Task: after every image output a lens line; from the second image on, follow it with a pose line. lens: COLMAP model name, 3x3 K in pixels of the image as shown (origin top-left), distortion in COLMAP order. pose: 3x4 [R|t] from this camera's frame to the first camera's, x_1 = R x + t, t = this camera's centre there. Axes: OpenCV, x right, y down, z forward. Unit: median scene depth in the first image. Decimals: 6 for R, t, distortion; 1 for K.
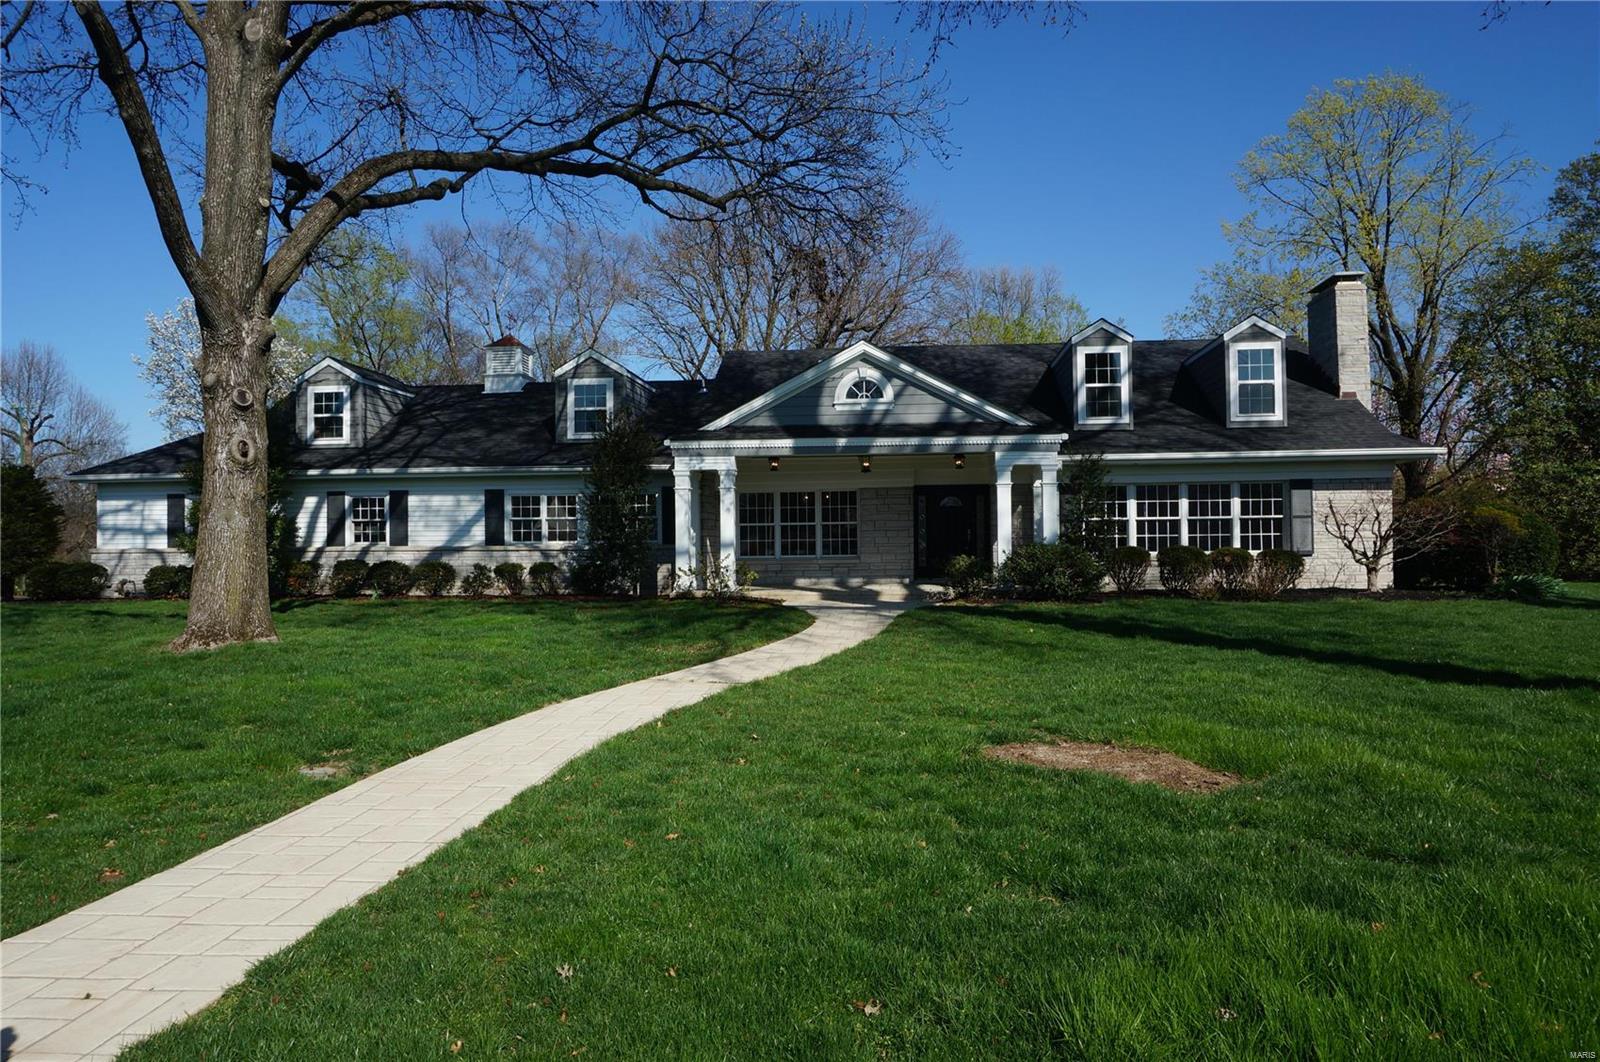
lens RADIAL K [[1086.8, 0, 802.1], [0, 1086.8, 526.0], [0, 0, 1]] dist [-0.049294, 0.005877]
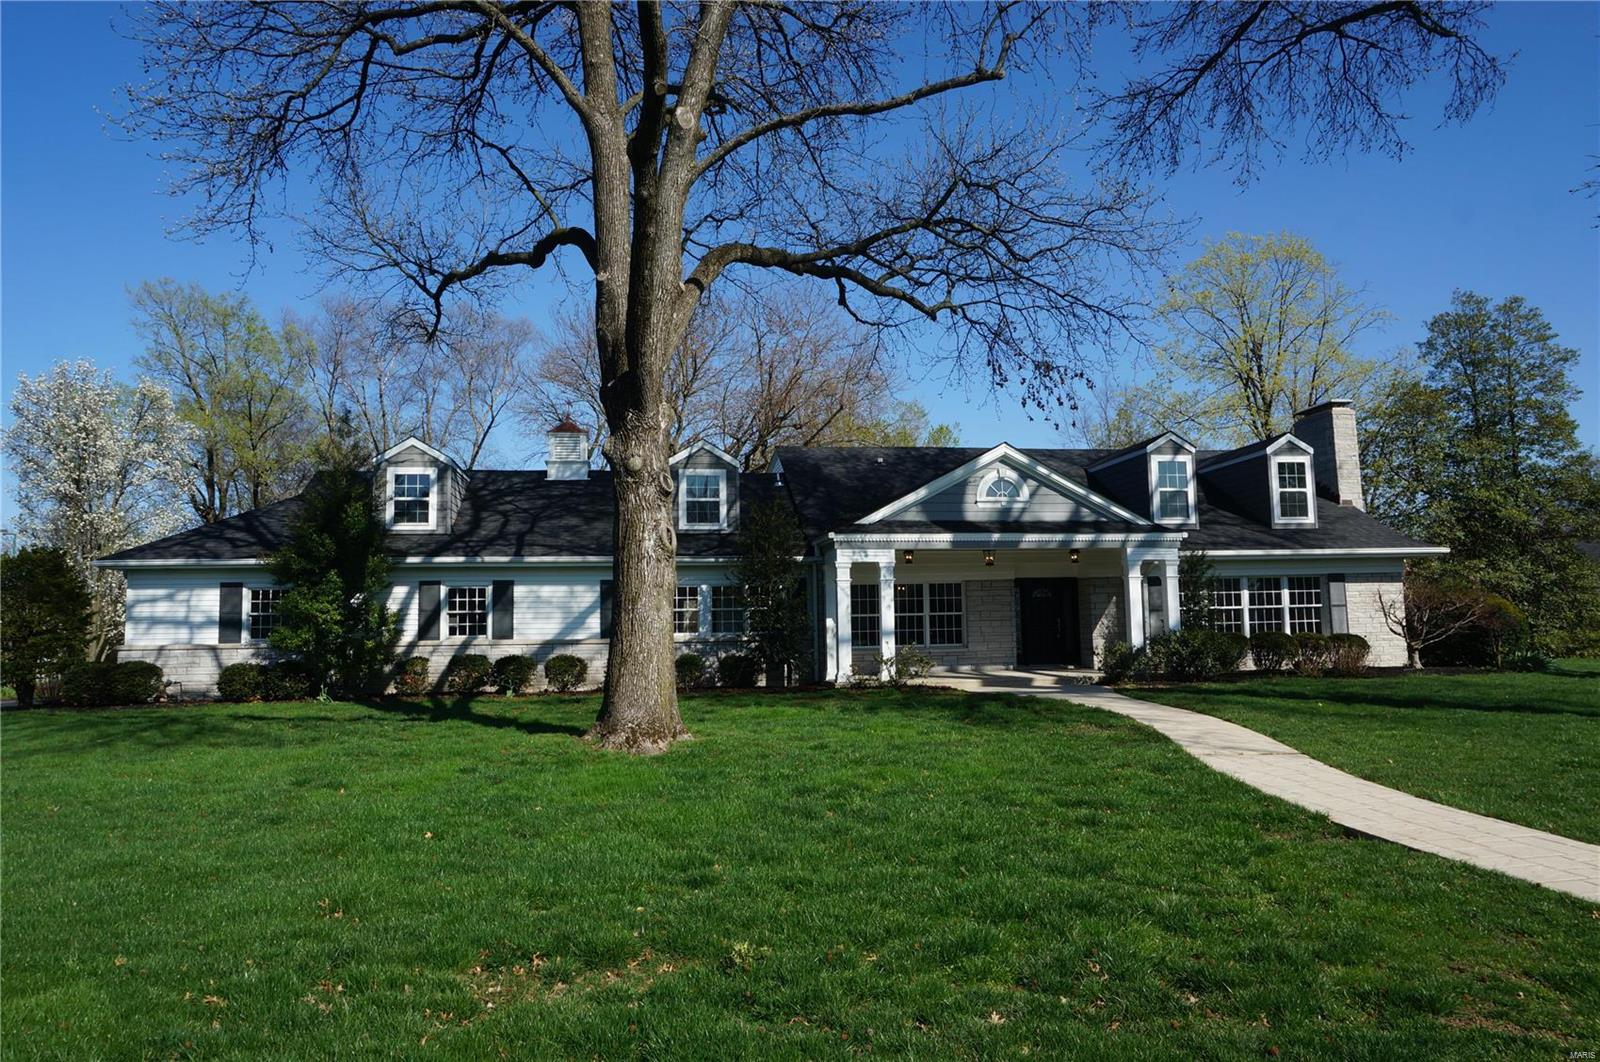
lens RADIAL K [[1086.8, 0, 810.2], [0, 1086.8, 518.5], [0, 0, 1]] dist [-0.049294, 0.005877]
pose [[0.966336, 0.019319, 0.256556, -0.374150], [0.004398, 0.995791, -0.091546, 0.001339], [-0.257245, 0.089593, 0.962184, 0.015673]]
